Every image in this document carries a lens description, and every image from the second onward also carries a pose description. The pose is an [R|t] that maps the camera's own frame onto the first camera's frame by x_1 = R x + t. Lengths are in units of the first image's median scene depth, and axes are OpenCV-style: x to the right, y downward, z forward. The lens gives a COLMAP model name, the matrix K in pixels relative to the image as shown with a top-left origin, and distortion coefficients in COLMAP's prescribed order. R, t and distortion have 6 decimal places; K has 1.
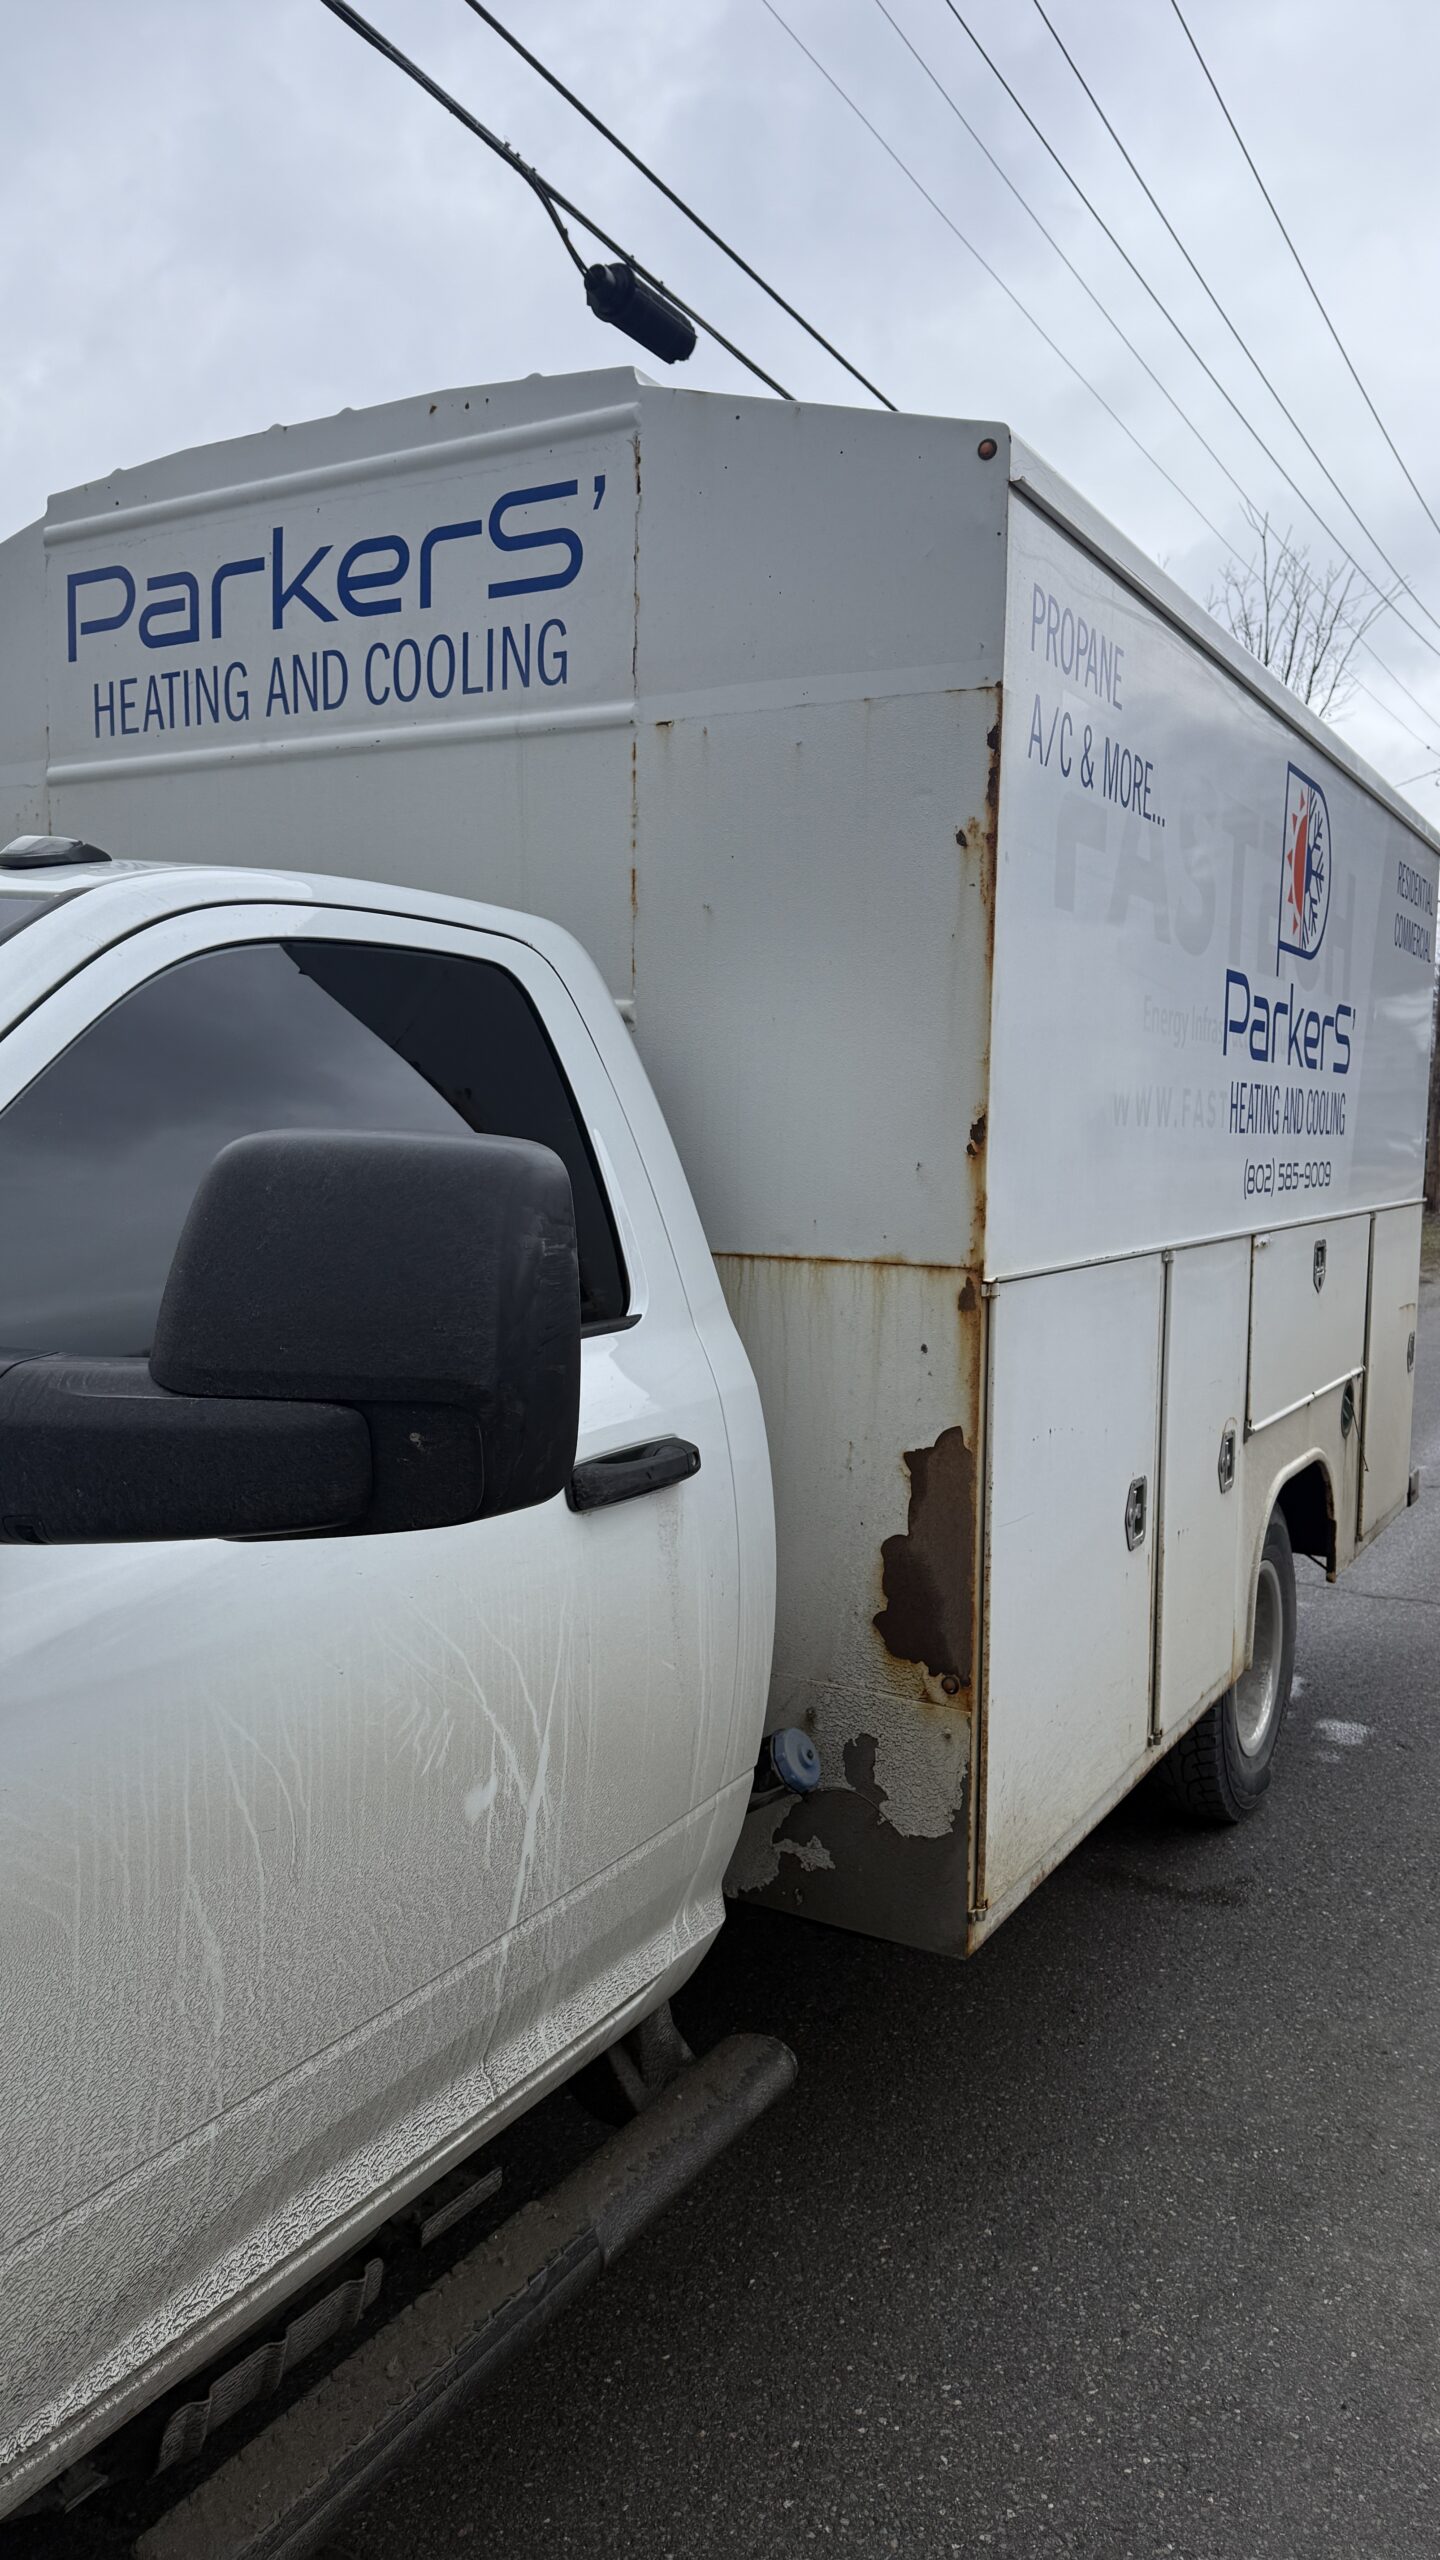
lens RADIAL K [[1808.4, 0, 718.5], [0, 1808.4, 1276.0], [0, 0, 1]] dist [-0.052089, -0.002616]
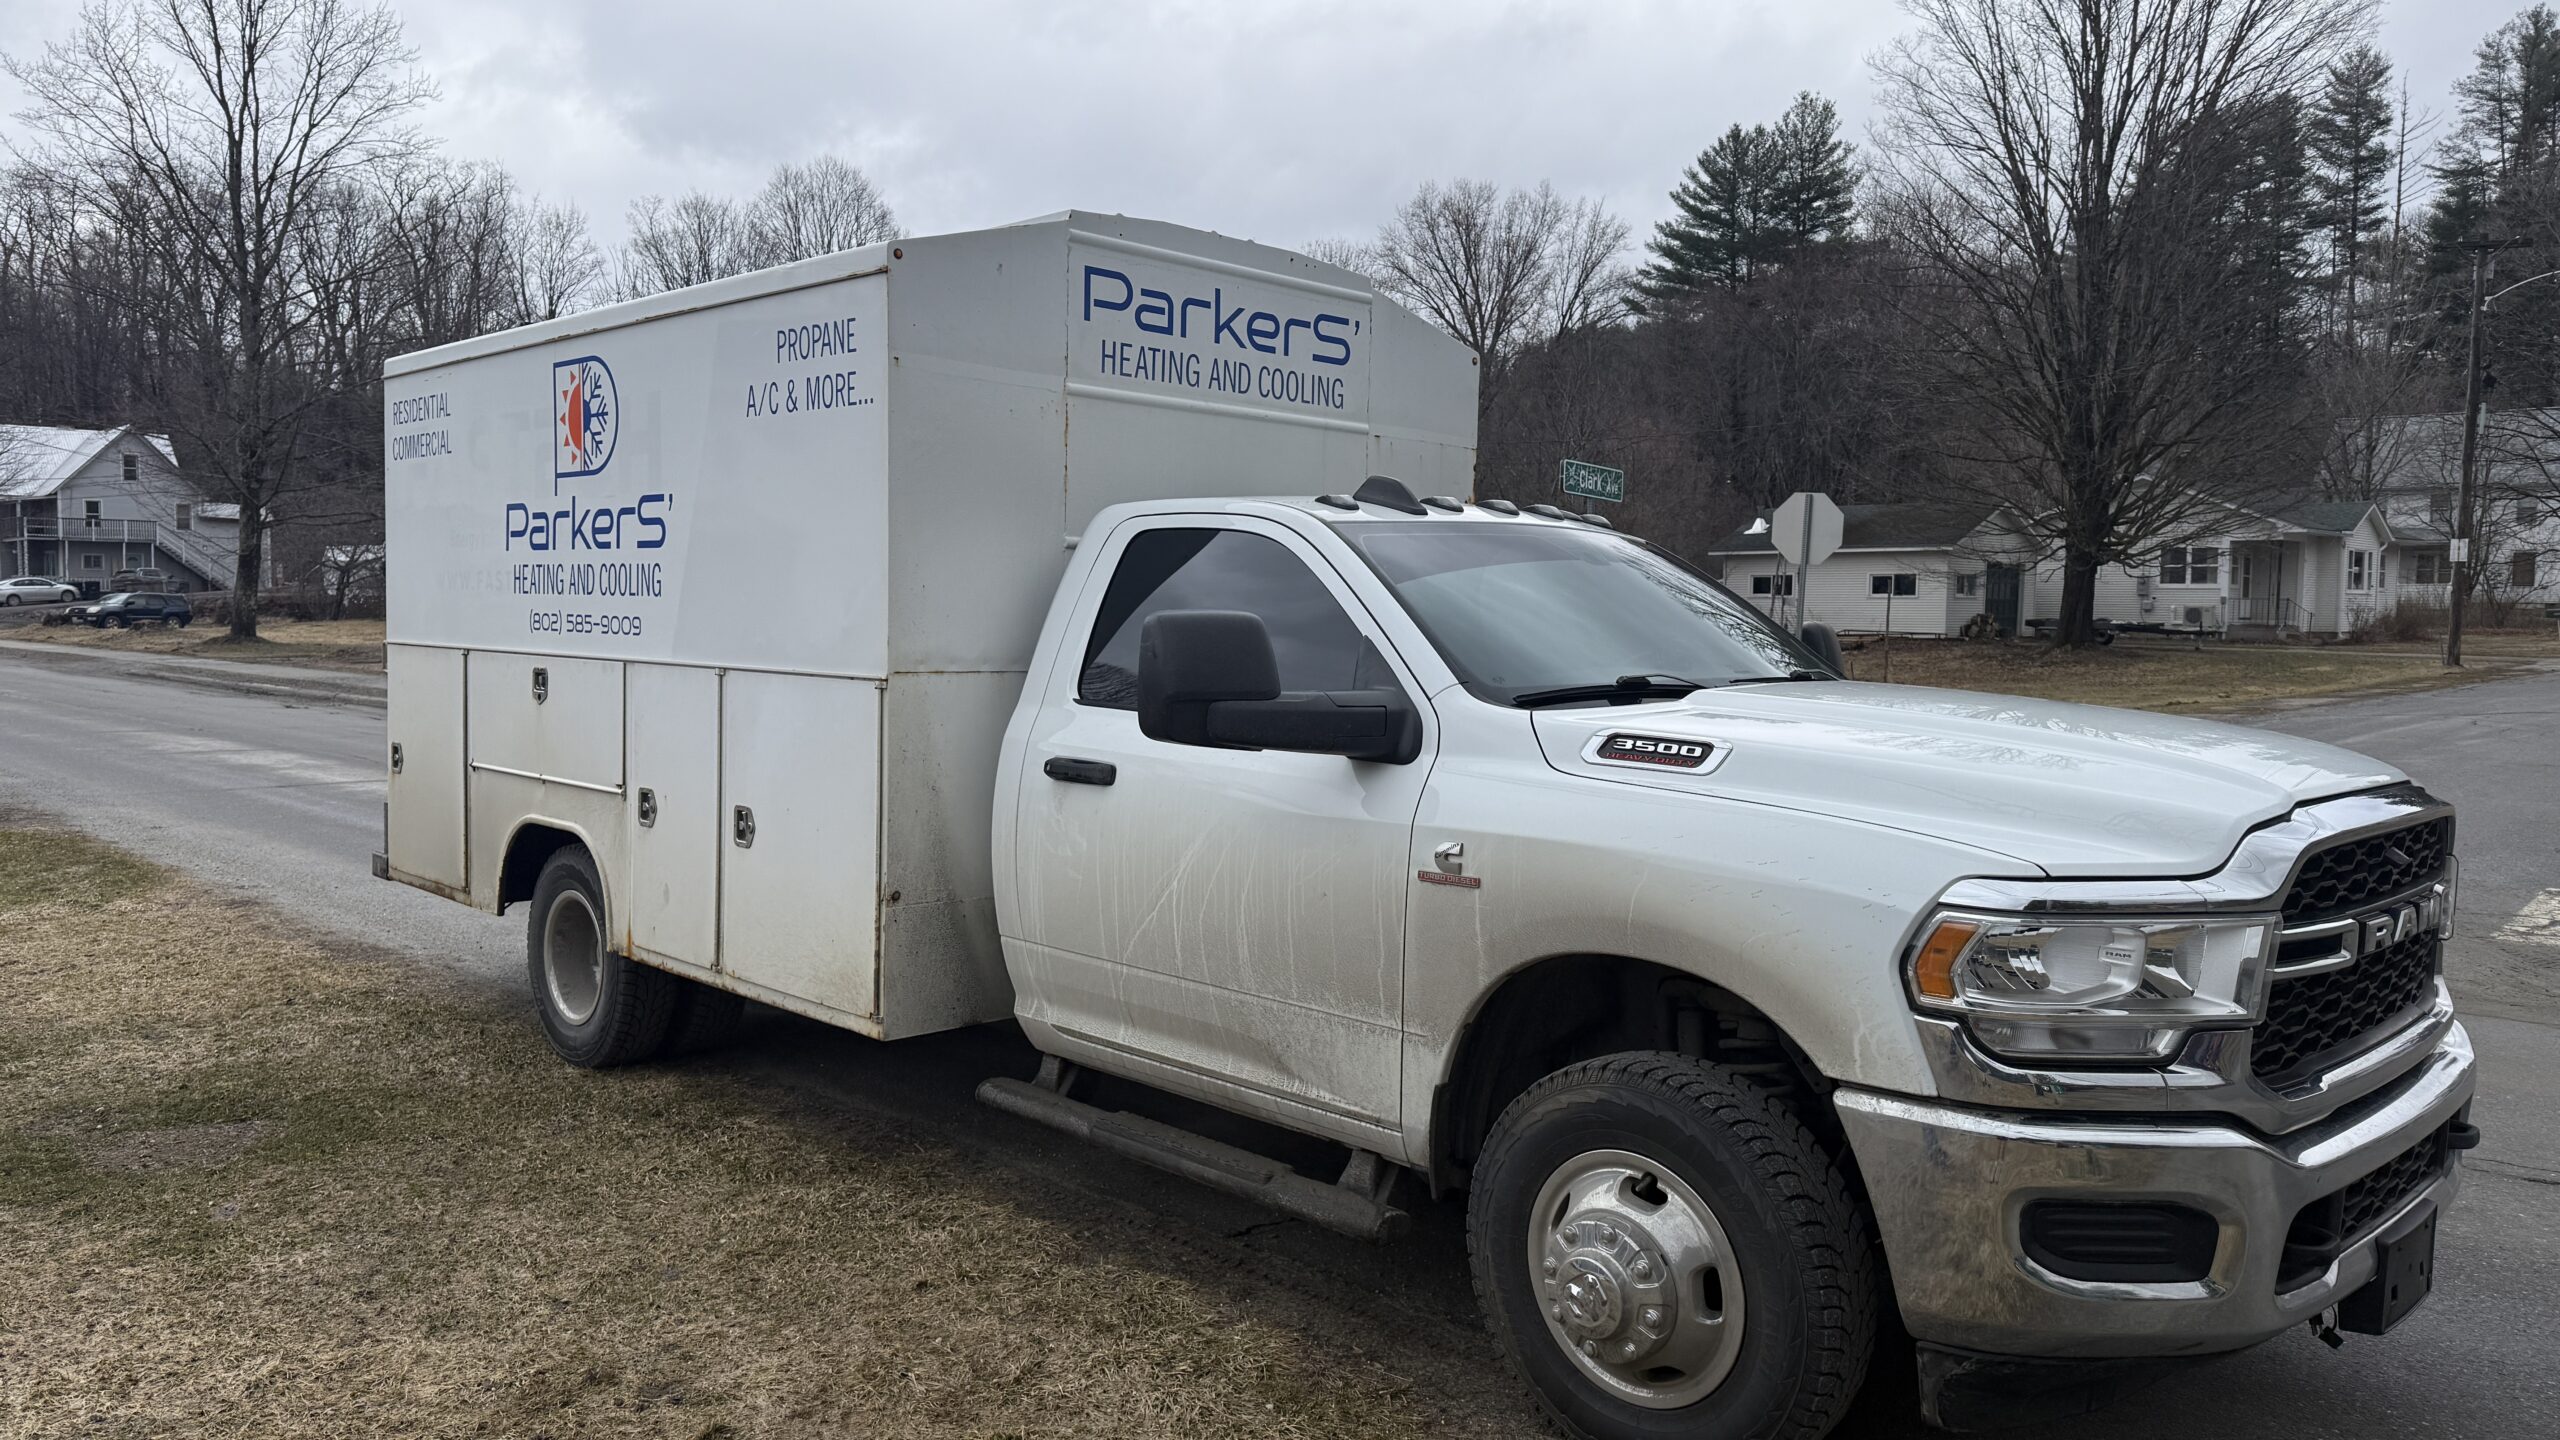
lens RADIAL K [[1808.4, 0, 1277.9], [0, 1808.4, 723.2], [0, 0, 1]] dist [-0.052089, -0.002616]
pose [[0.260231, -0.074288, 0.962684, -2.062893], [0.070500, 0.995836, 0.057789, -0.074689], [-0.962969, 0.052831, 0.264385, 0.471032]]
